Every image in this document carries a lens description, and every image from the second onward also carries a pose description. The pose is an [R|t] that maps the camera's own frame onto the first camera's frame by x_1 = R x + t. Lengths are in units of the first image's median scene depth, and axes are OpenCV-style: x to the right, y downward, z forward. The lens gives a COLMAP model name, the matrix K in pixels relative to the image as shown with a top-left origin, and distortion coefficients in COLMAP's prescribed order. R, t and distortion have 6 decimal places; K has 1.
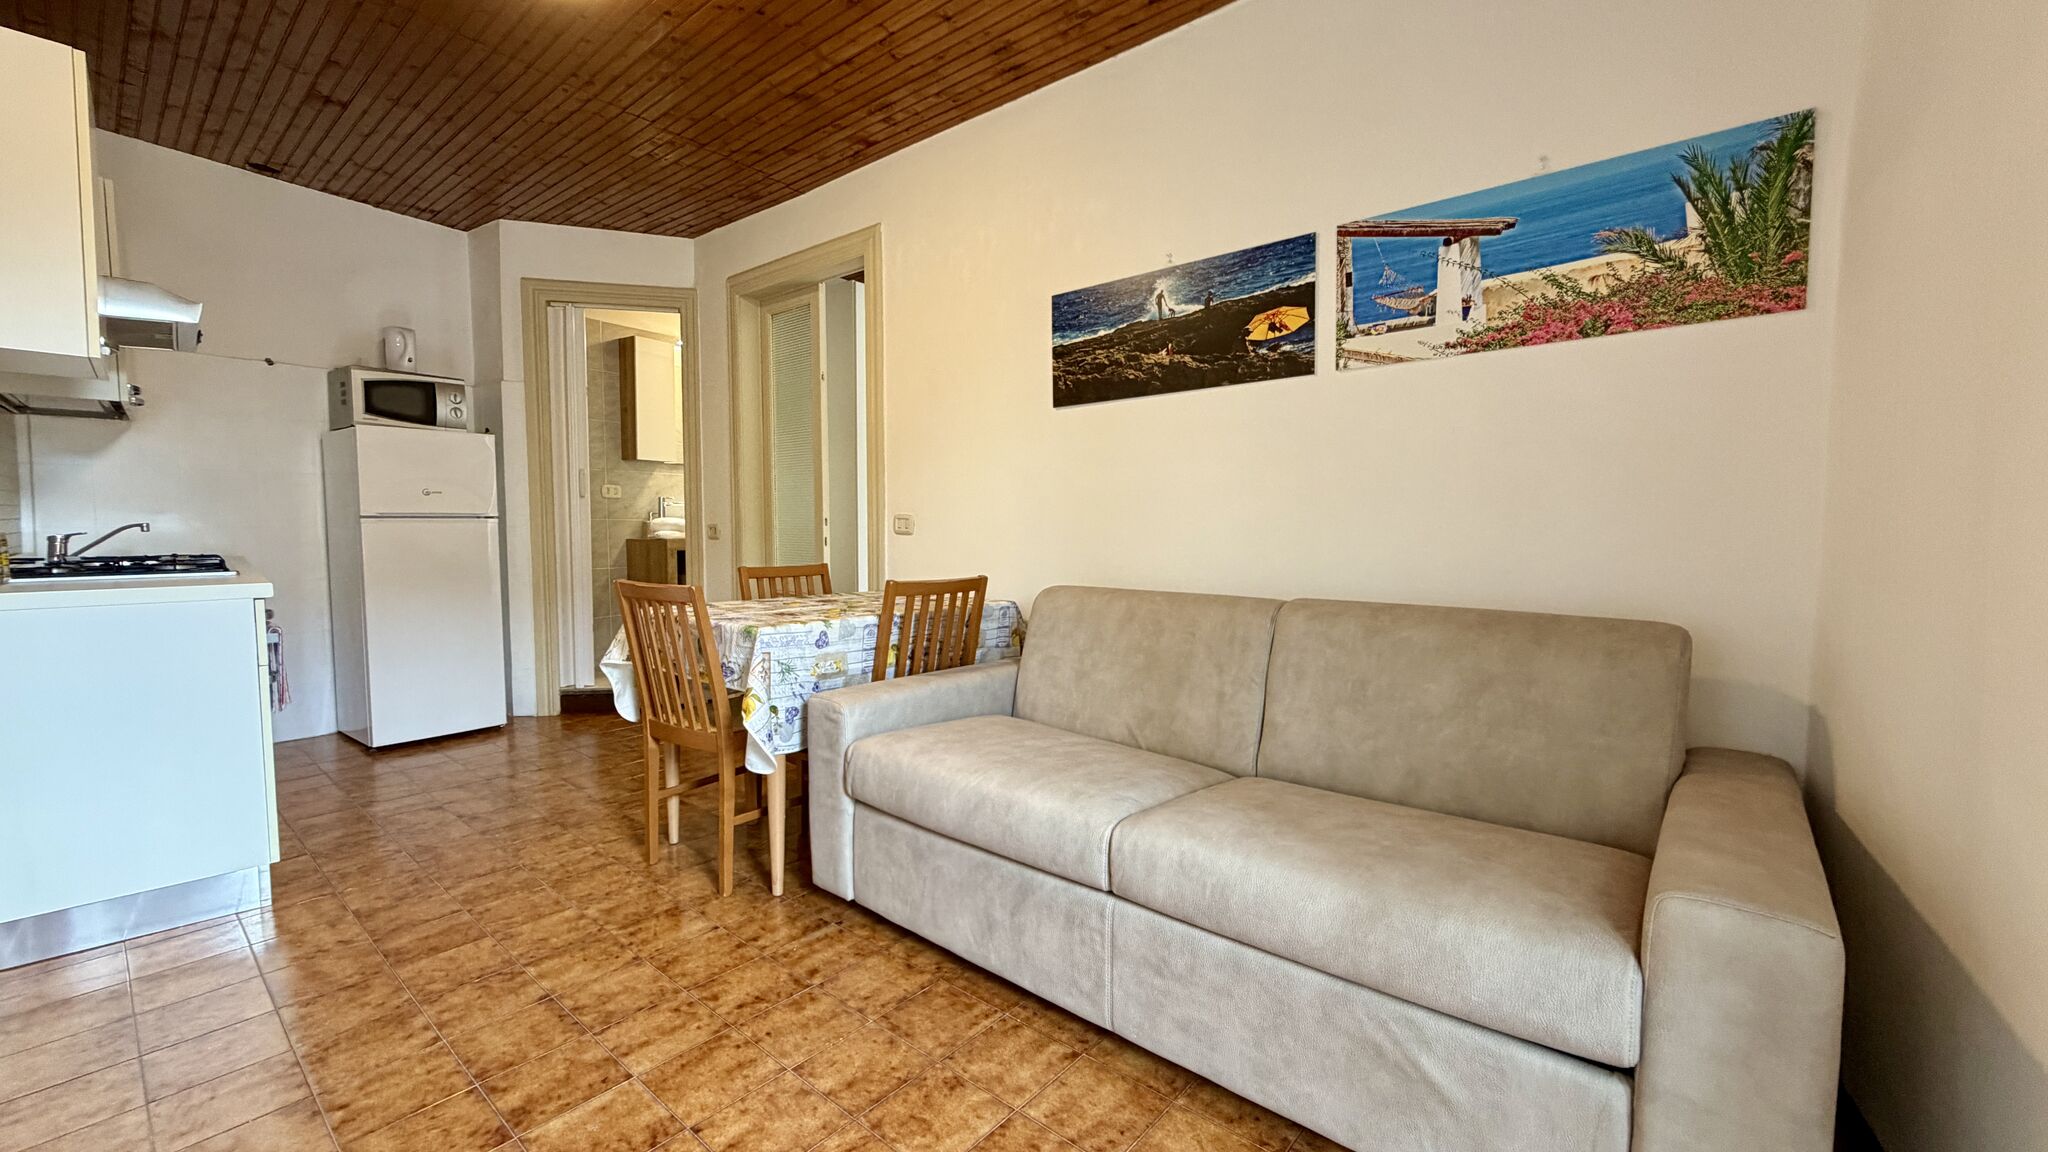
lens RADIAL K [[822.5, 0, 1024.0], [0, 822.5, 576.0], [0, 0, 1]] dist [-0.012602, 0.000005]
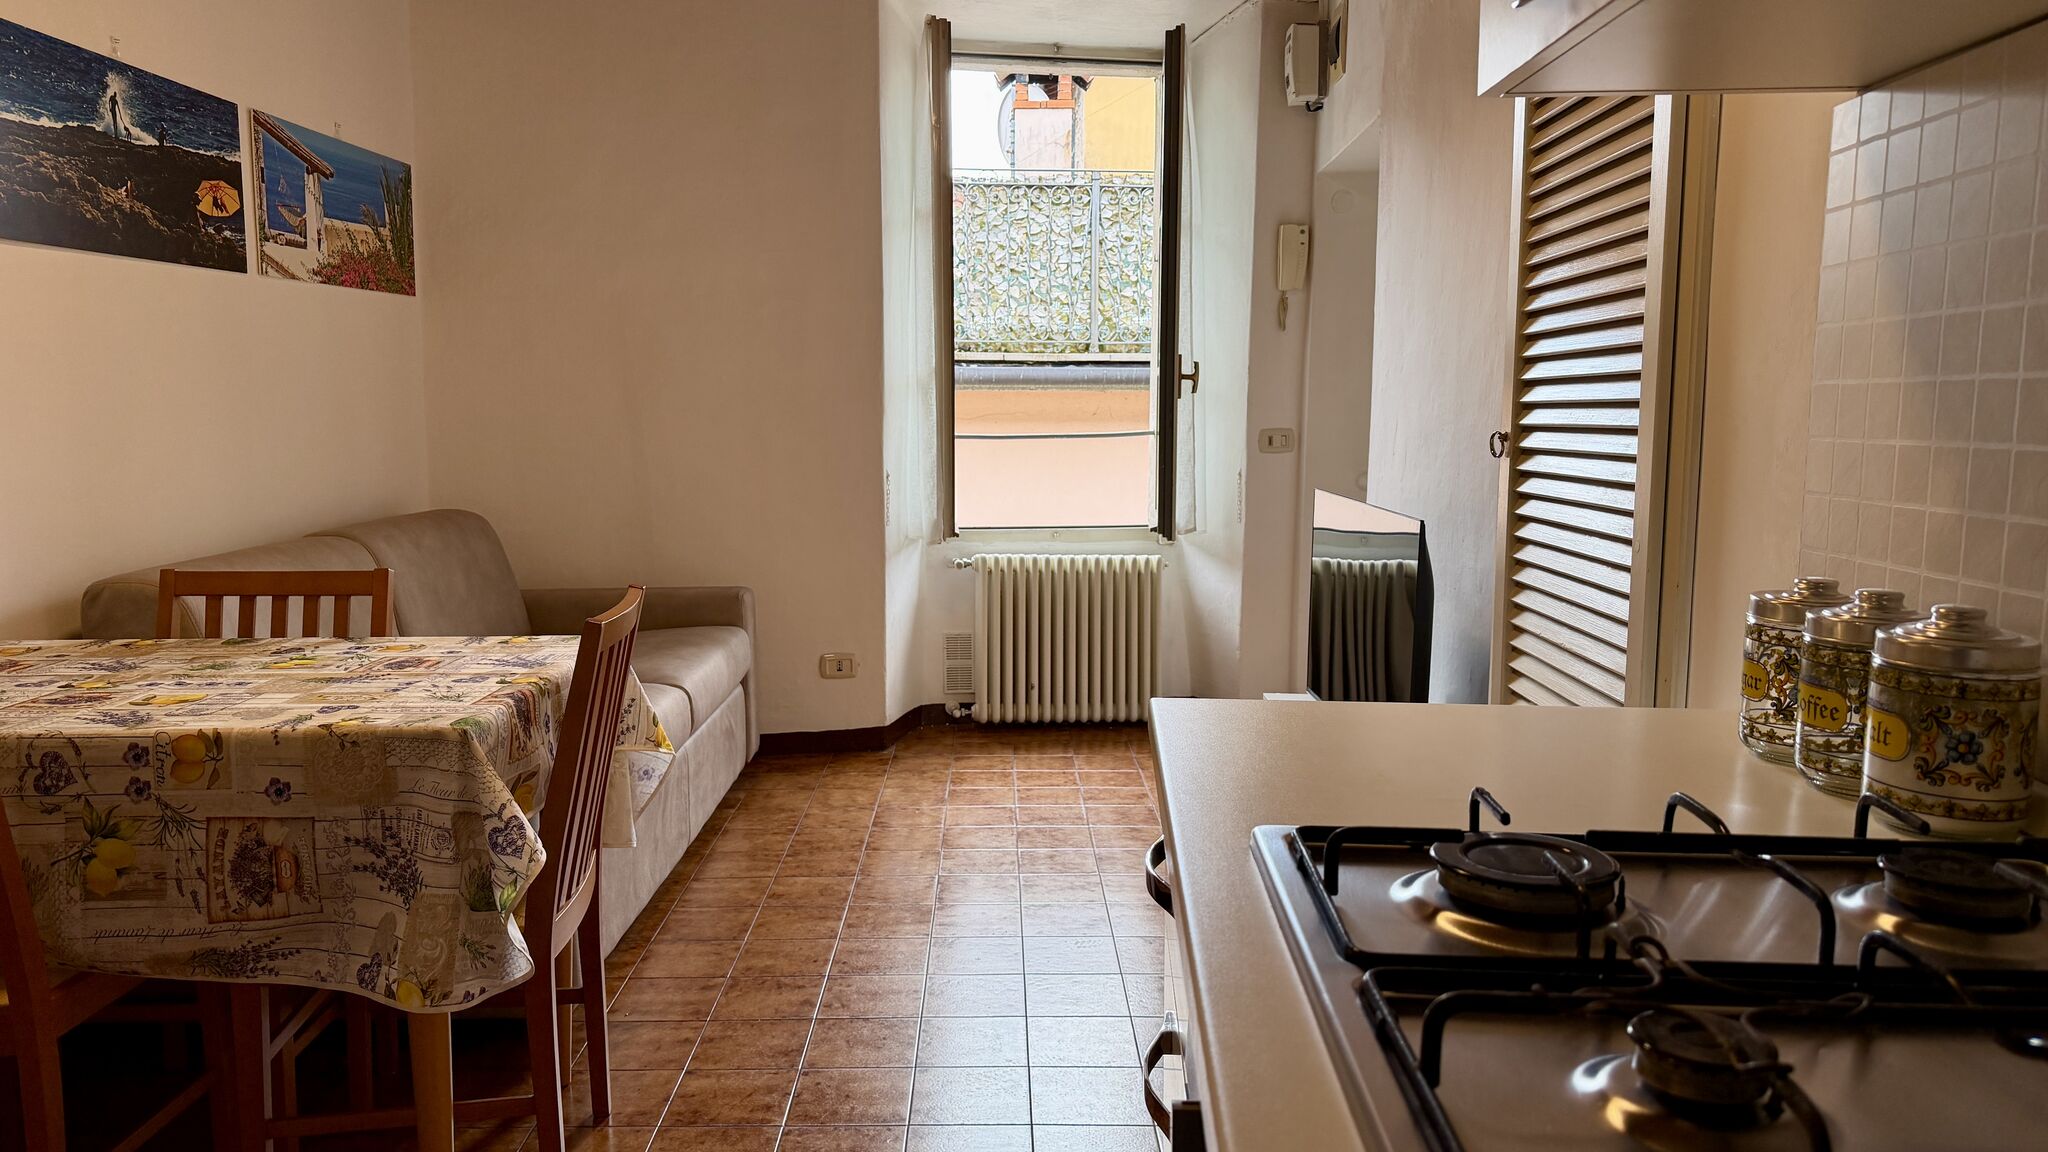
lens RADIAL K [[1495.8, 0, 1024.0], [0, 1495.8, 576.0], [0, 0, 1]] dist [0.178934, -0.259916]
pose [[-0.670319, -0.087002, 0.736955, -1.296587], [0.046908, 0.986149, 0.159087, -0.142933], [-0.740589, 0.141209, -0.656954, 1.397841]]
